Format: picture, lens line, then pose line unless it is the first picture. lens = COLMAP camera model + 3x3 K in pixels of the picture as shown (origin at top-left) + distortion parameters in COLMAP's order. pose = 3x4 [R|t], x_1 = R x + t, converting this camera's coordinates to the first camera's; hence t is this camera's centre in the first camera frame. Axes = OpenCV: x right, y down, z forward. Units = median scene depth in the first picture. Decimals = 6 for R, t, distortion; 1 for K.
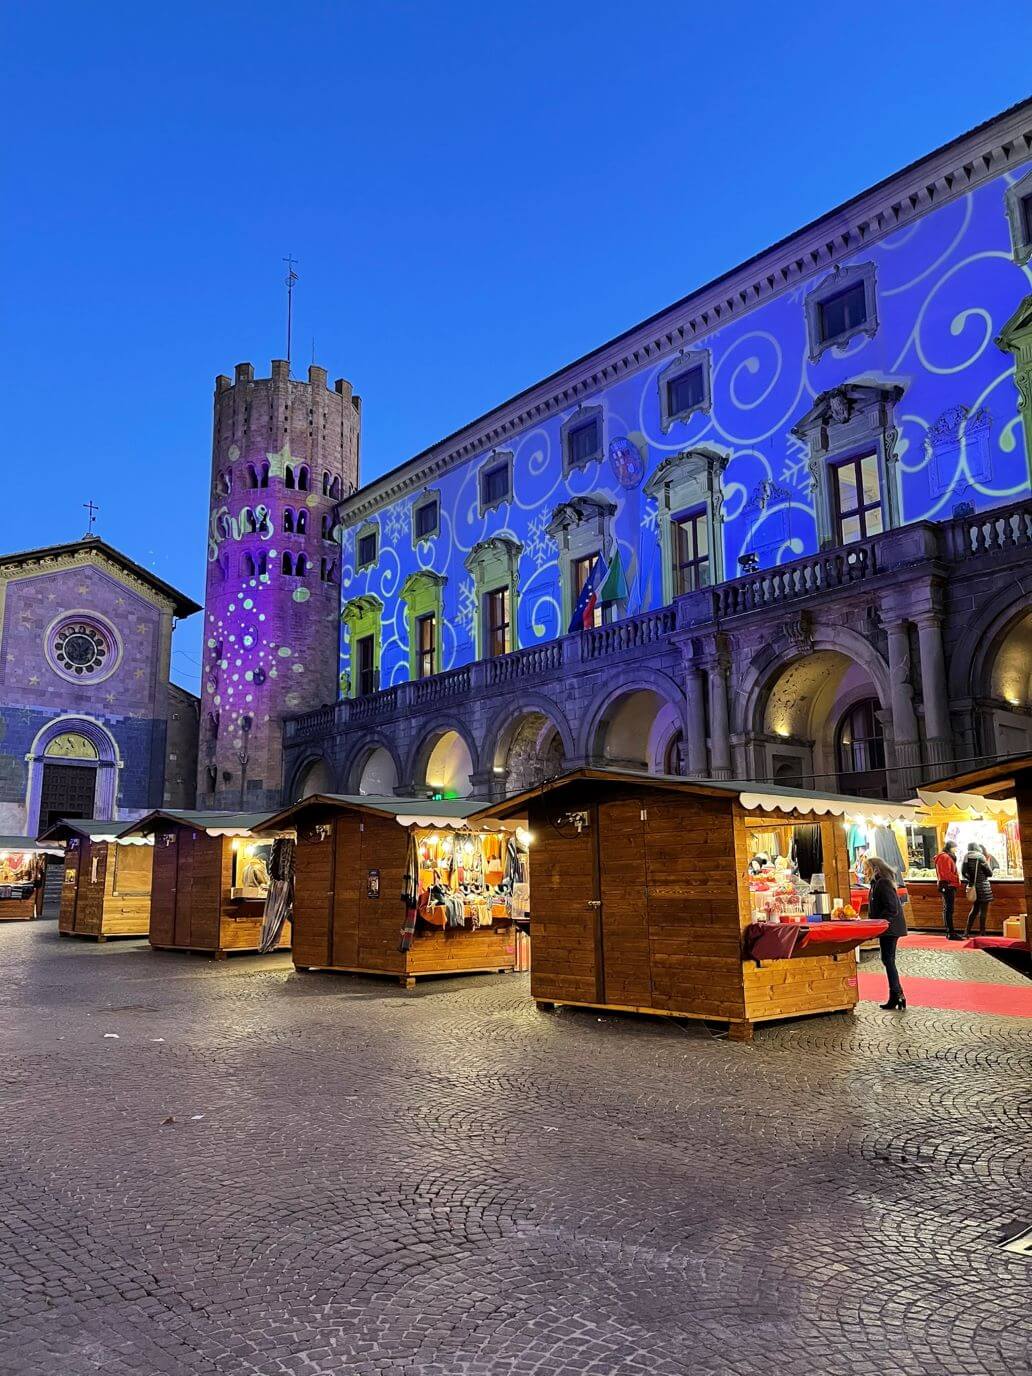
lens RADIAL K [[1010.8, 0, 510.4], [0, 1010.8, 693.2], [0, 0, 1]] dist [0.047800, -0.084653]
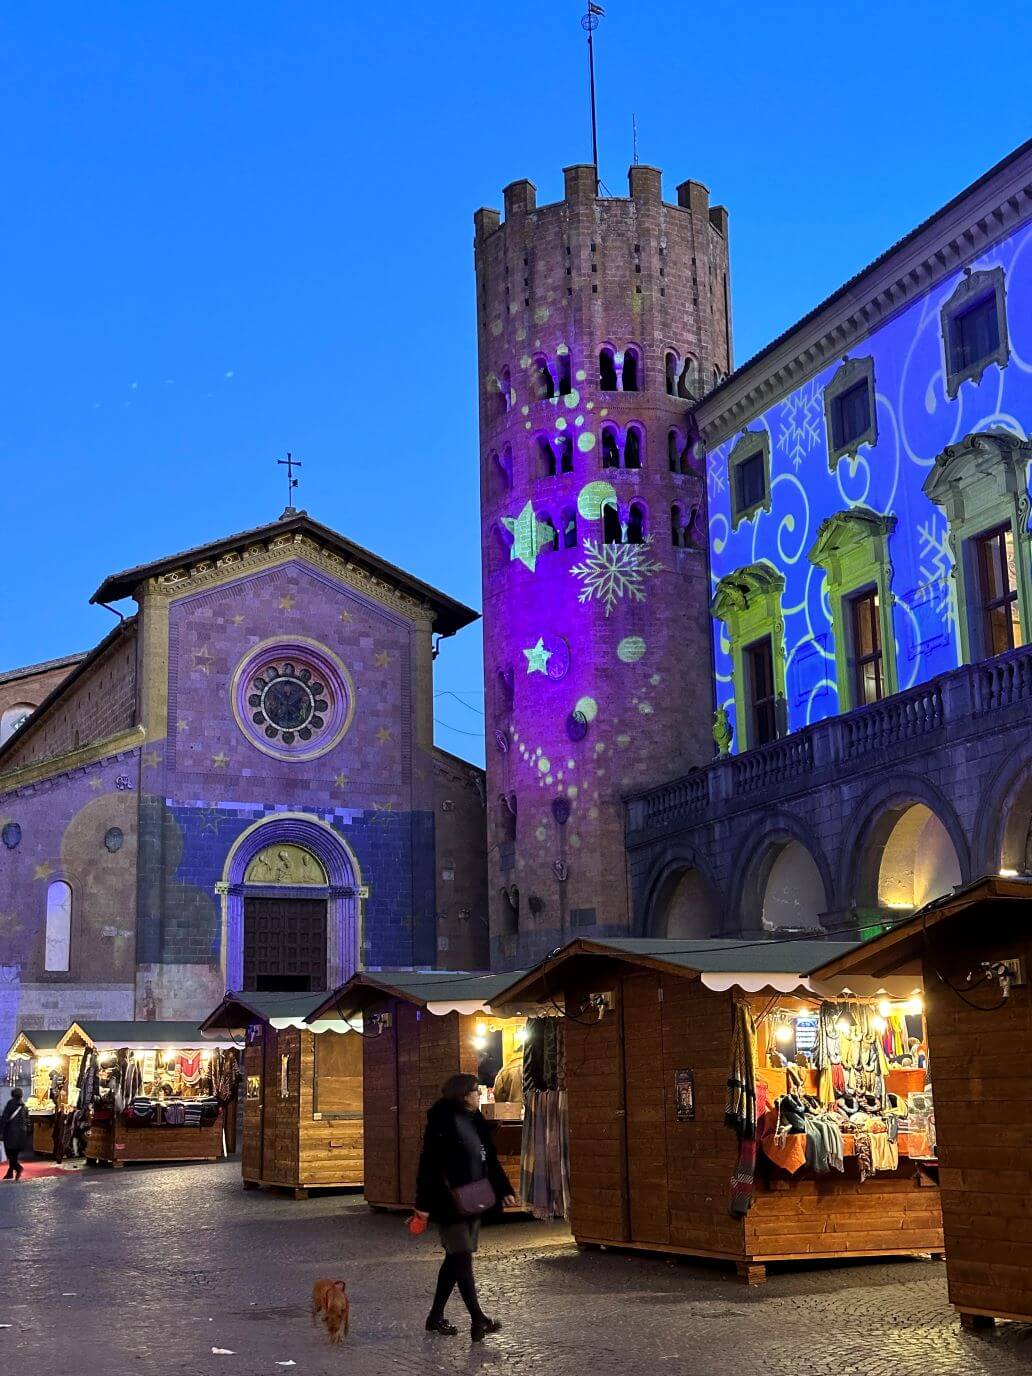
lens RADIAL K [[1868.7, 0, 516.0], [0, 1868.7, 688.0], [0, 0, 1]] dist [0.112999, -0.071018]
pose [[0.951826, -0.078629, -0.296386, 0.032355], [0.071083, 0.996814, -0.036171, -0.002373], [0.298285, 0.013360, 0.954383, -0.010853]]
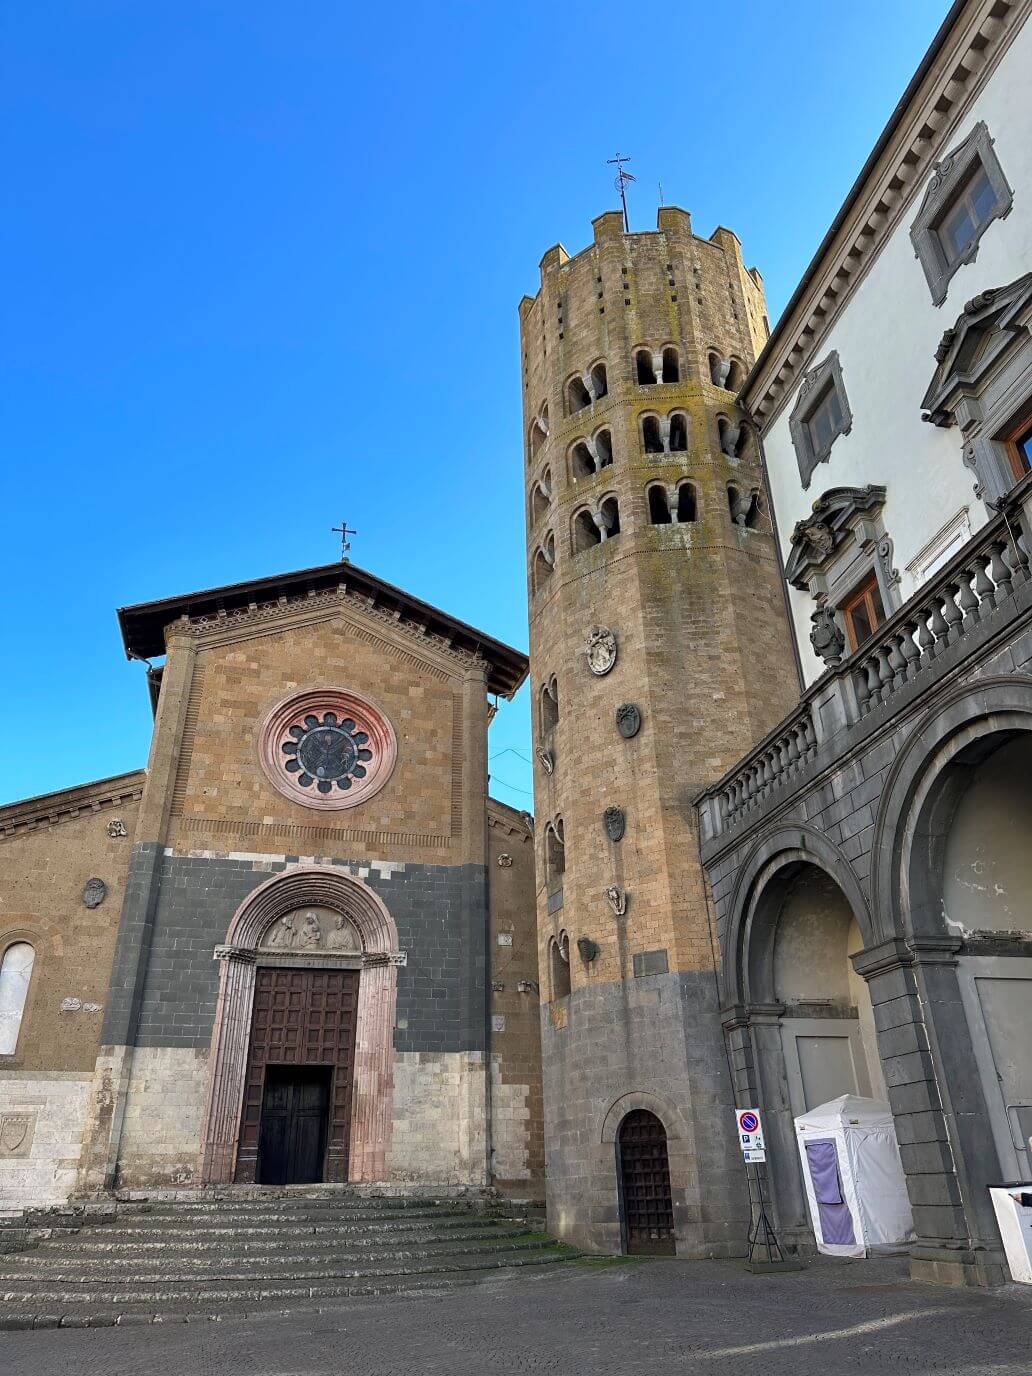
lens RADIAL K [[939.8, 0, 510.2], [0, 939.8, 694.2], [0, 0, 1]] dist [0.170971, -0.321860]
pose [[0.886371, -0.219637, -0.407561, -0.120836], [0.094915, 0.947817, -0.304359, 0.098577], [0.453141, 0.231092, 0.860964, 0.615447]]
